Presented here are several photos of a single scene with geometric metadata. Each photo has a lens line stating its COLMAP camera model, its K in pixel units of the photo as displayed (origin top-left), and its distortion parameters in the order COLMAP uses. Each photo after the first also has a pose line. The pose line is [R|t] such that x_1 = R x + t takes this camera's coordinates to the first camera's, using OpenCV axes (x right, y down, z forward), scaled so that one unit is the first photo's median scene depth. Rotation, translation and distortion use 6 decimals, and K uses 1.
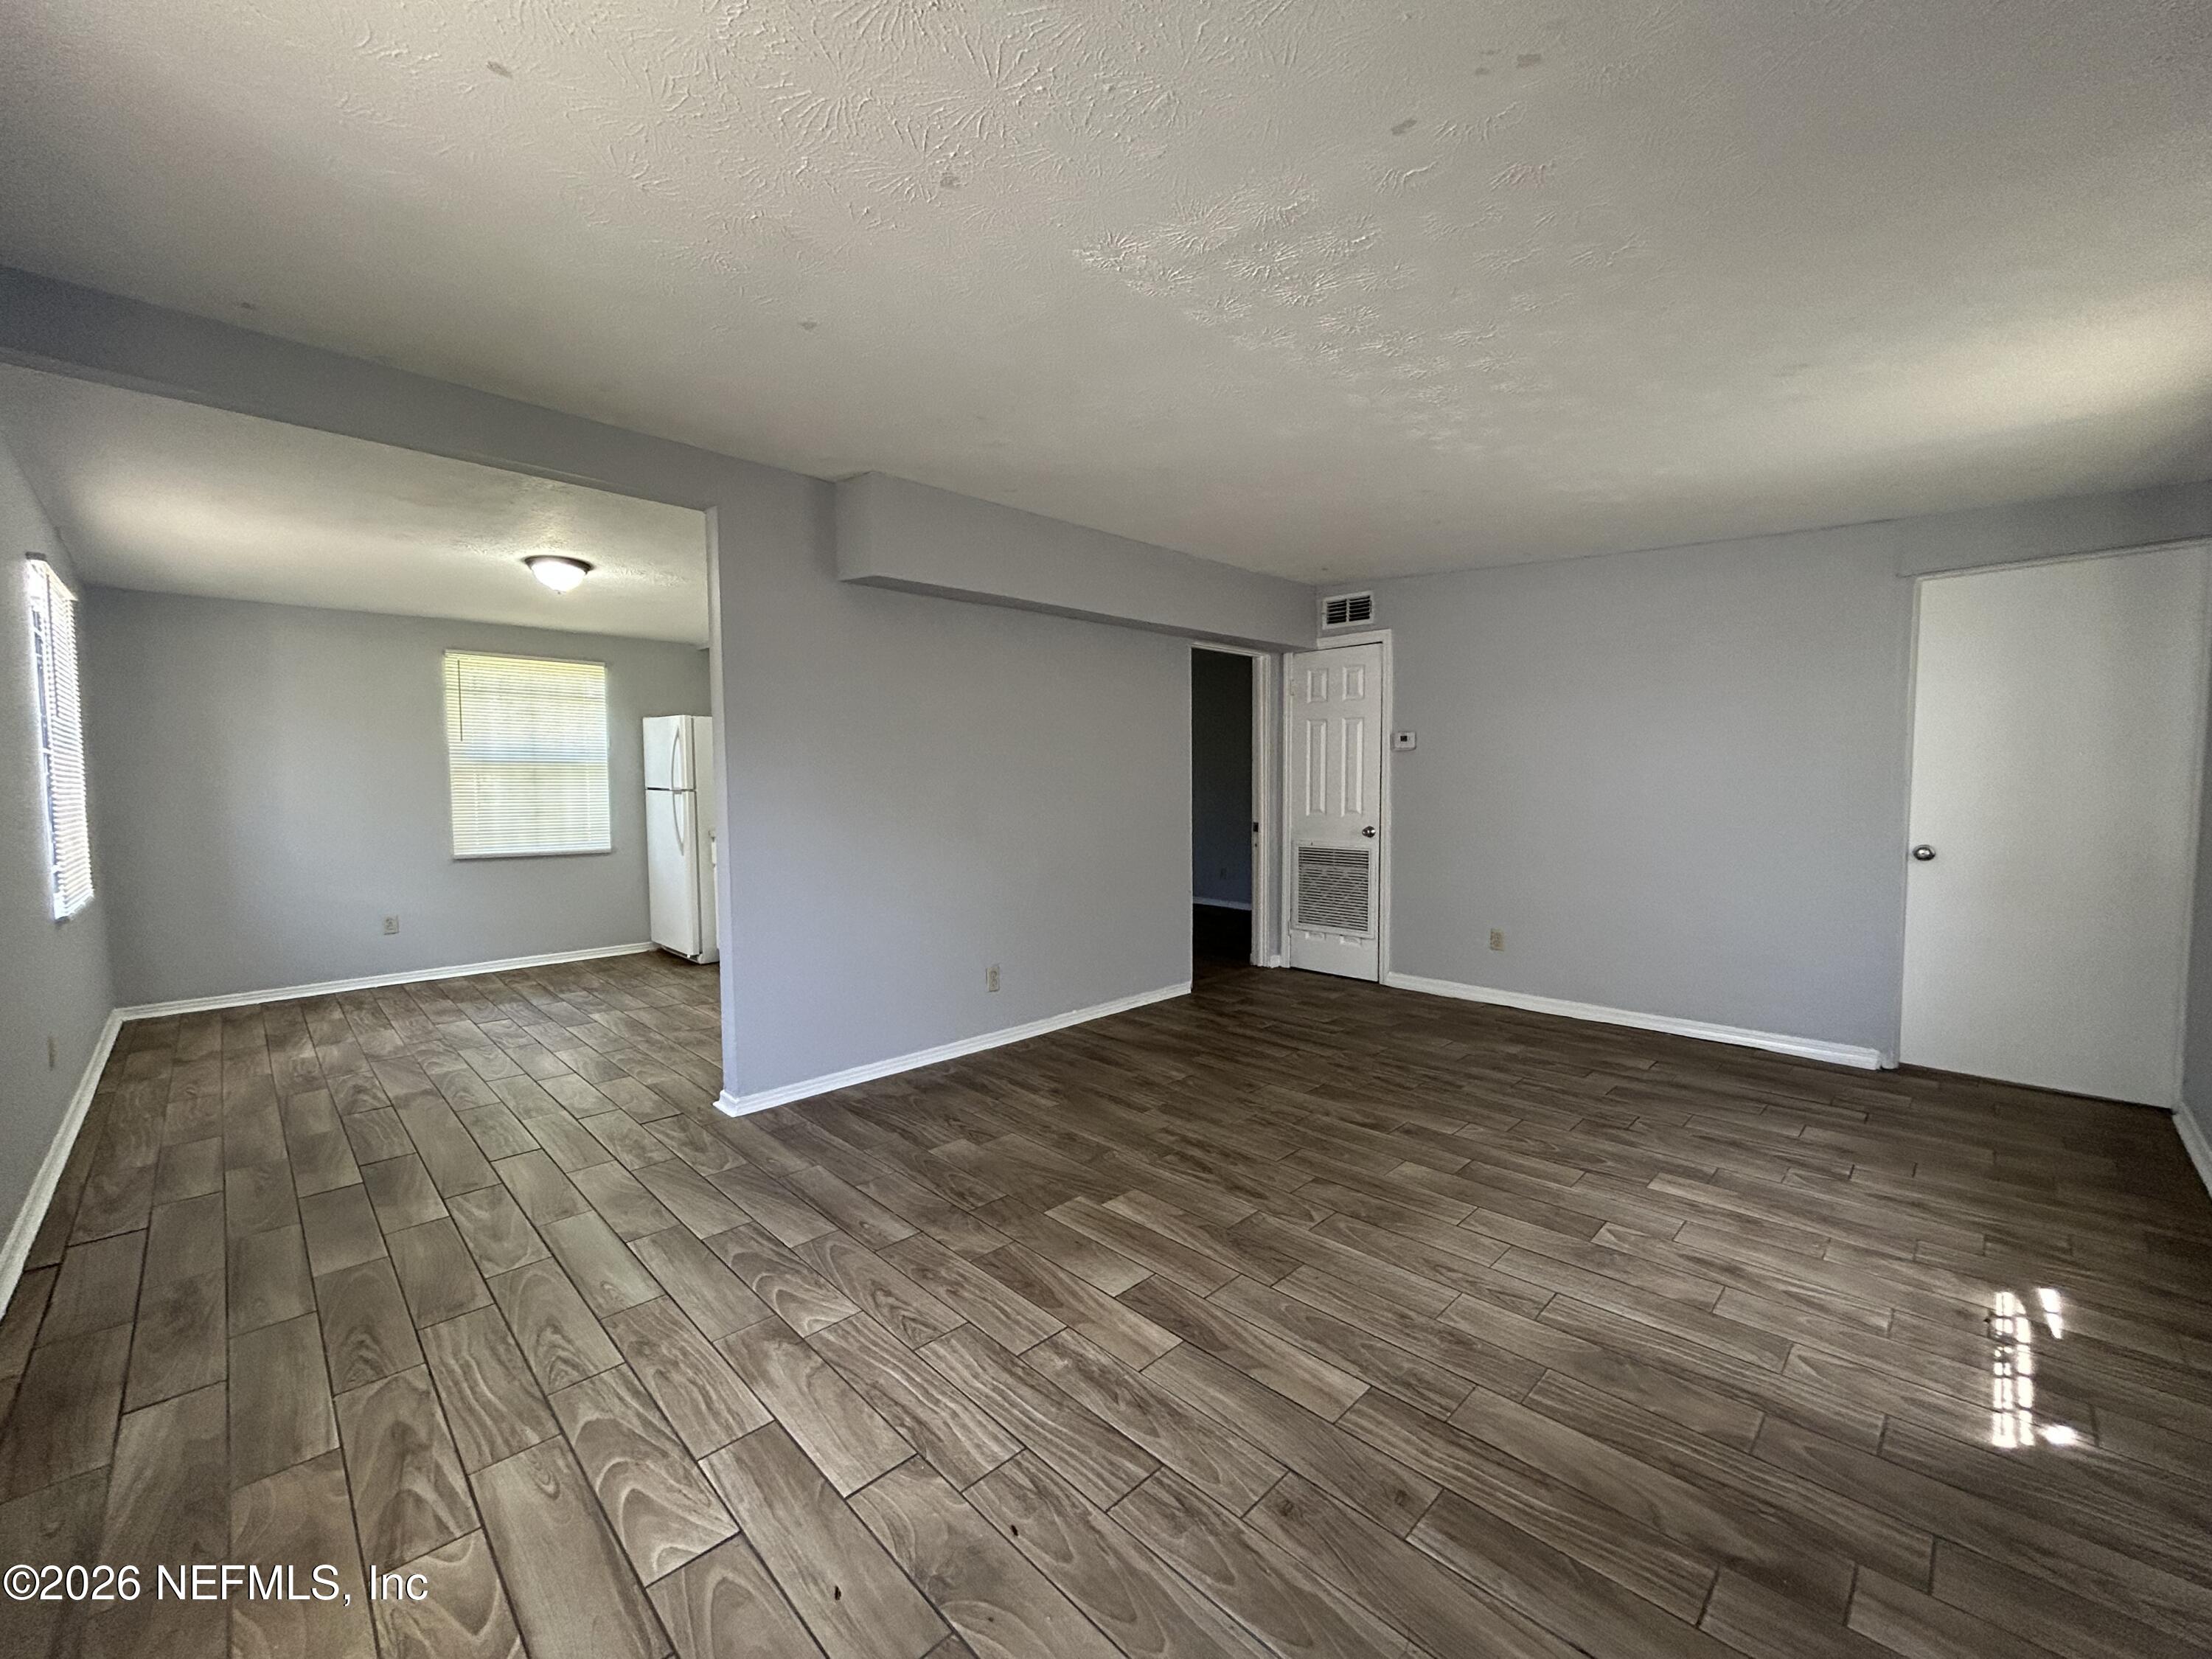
lens RADIAL K [[883.6, 0, 1106.0], [0, 883.6, 829.5], [0, 0, 1]] dist [-0.013513, 0.005871]
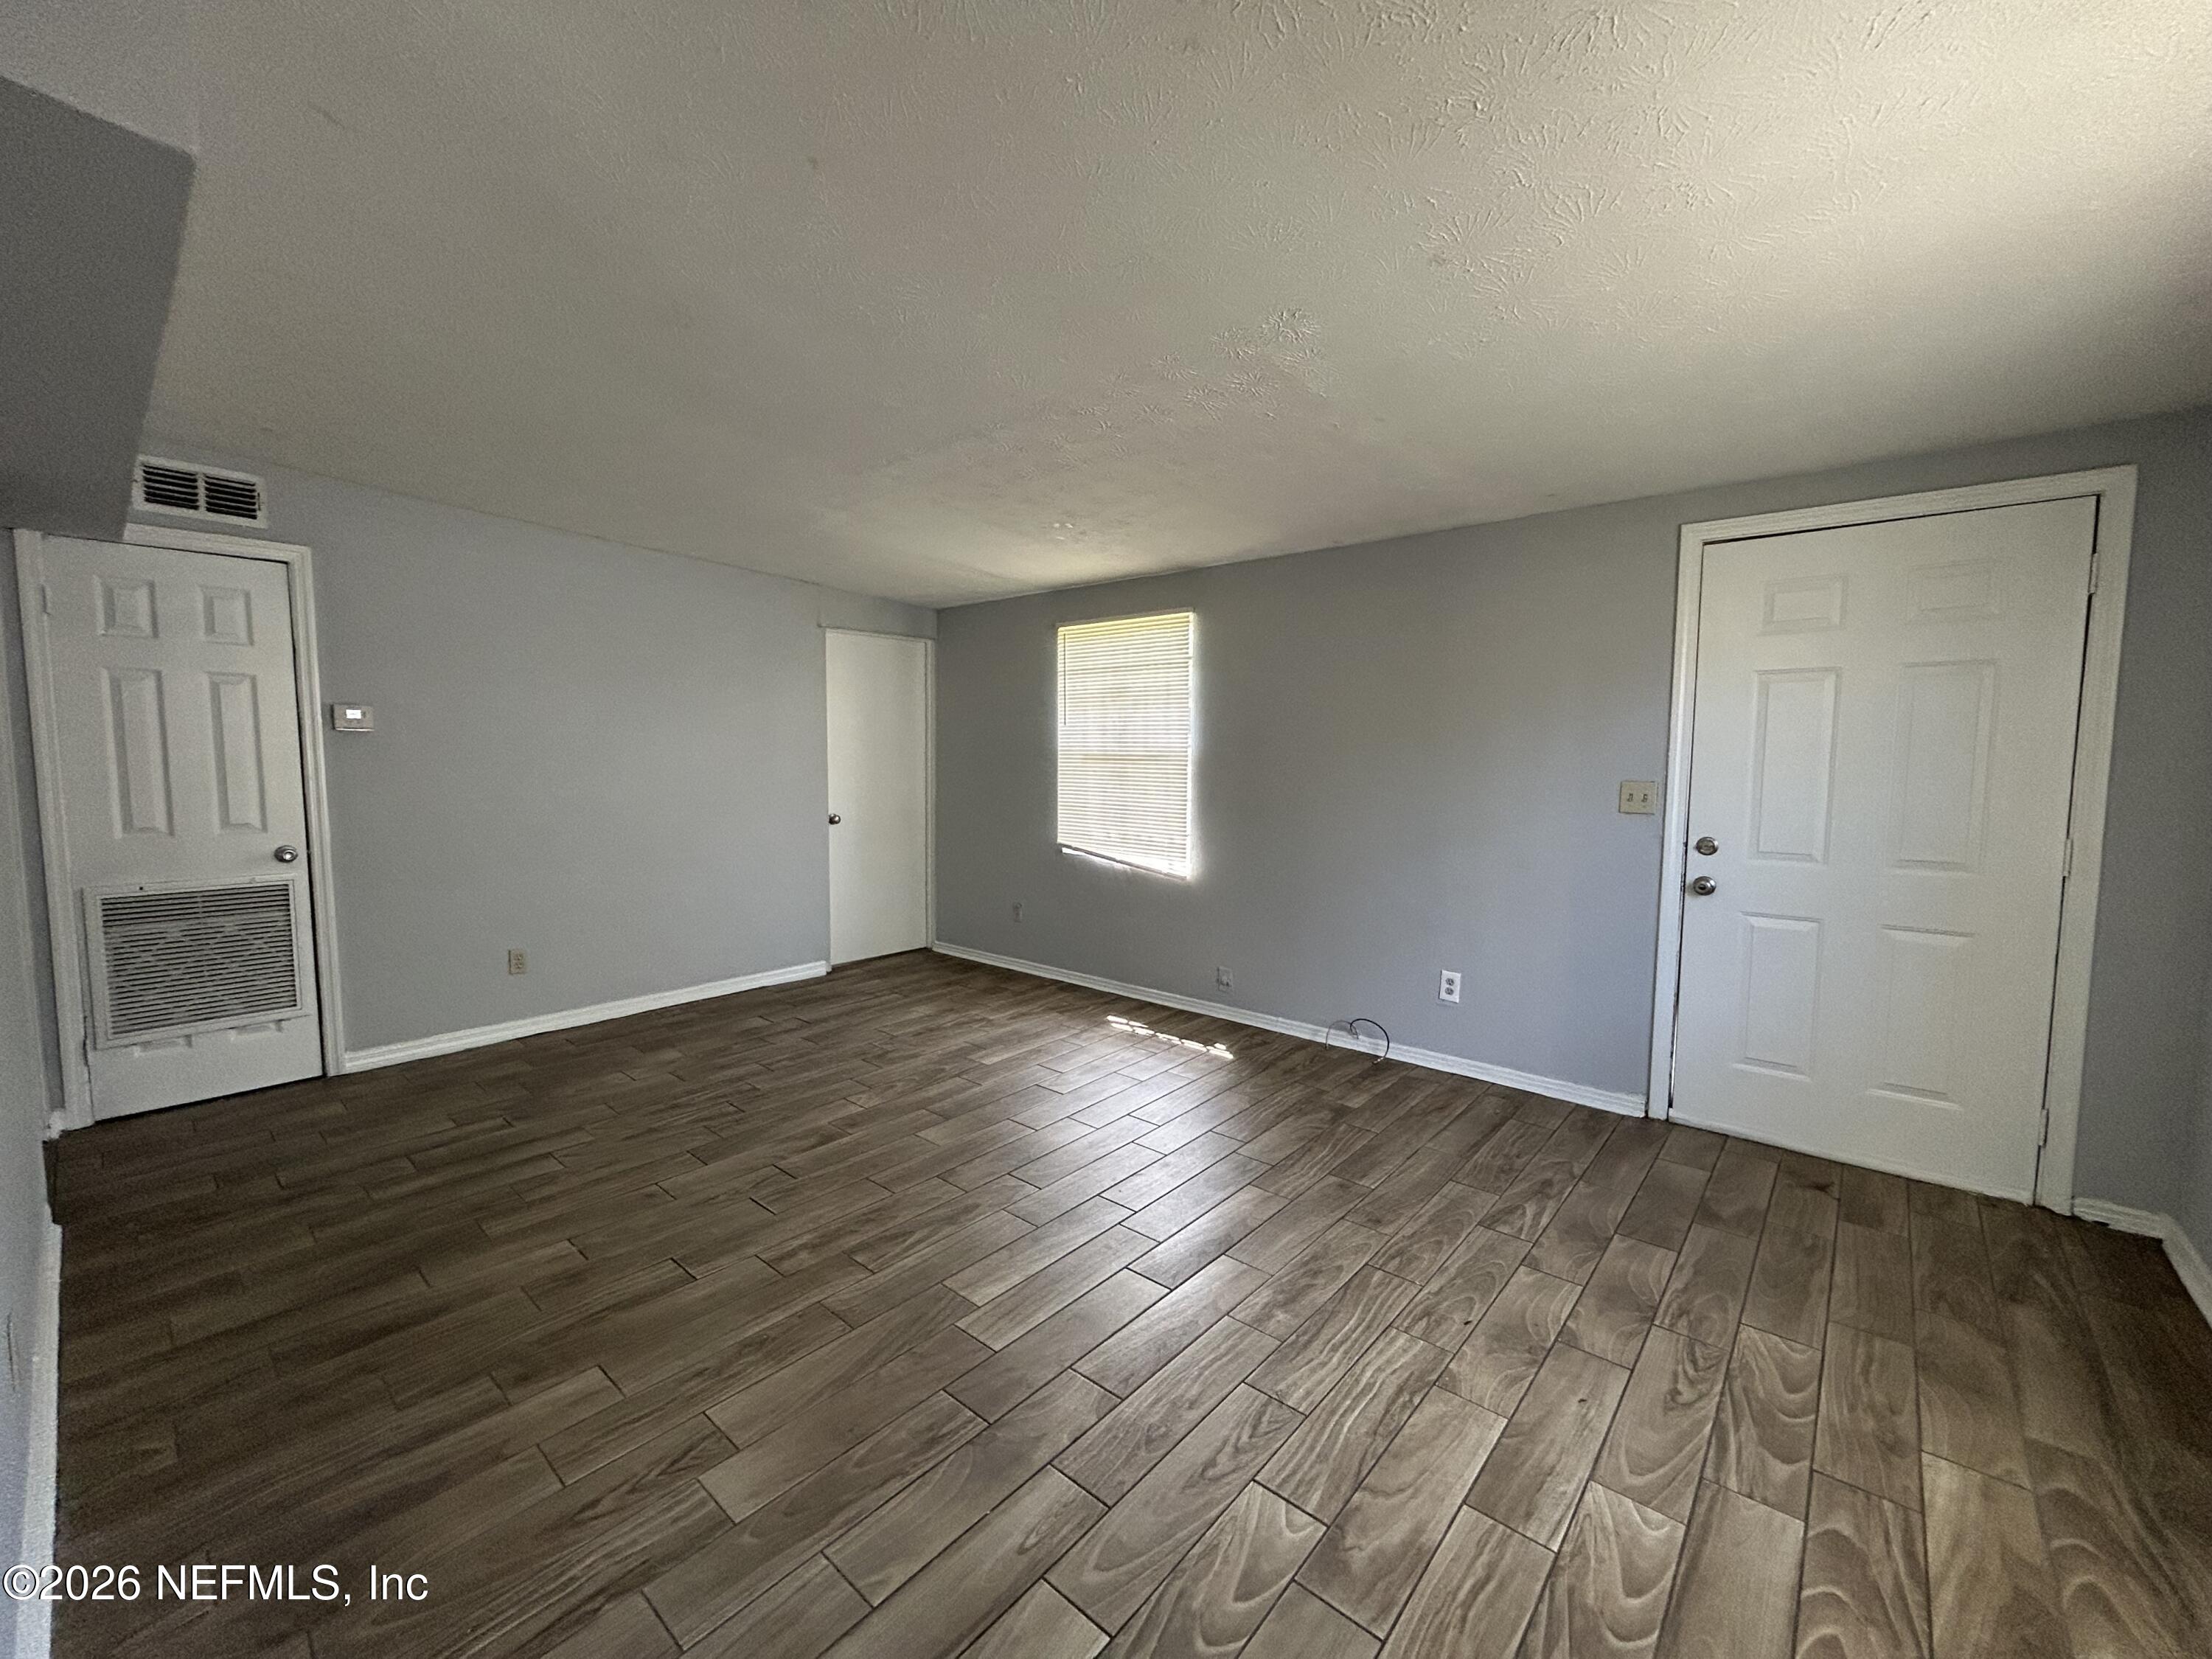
lens RADIAL K [[883.6, 0, 1106.0], [0, 883.6, 829.5], [0, 0, 1]] dist [-0.013513, 0.005871]
pose [[-0.066348, -0.079157, 0.994652, -0.740246], [0.056650, 0.994941, 0.082959, -0.067422], [-0.996187, 0.061852, -0.061528, 0.856693]]
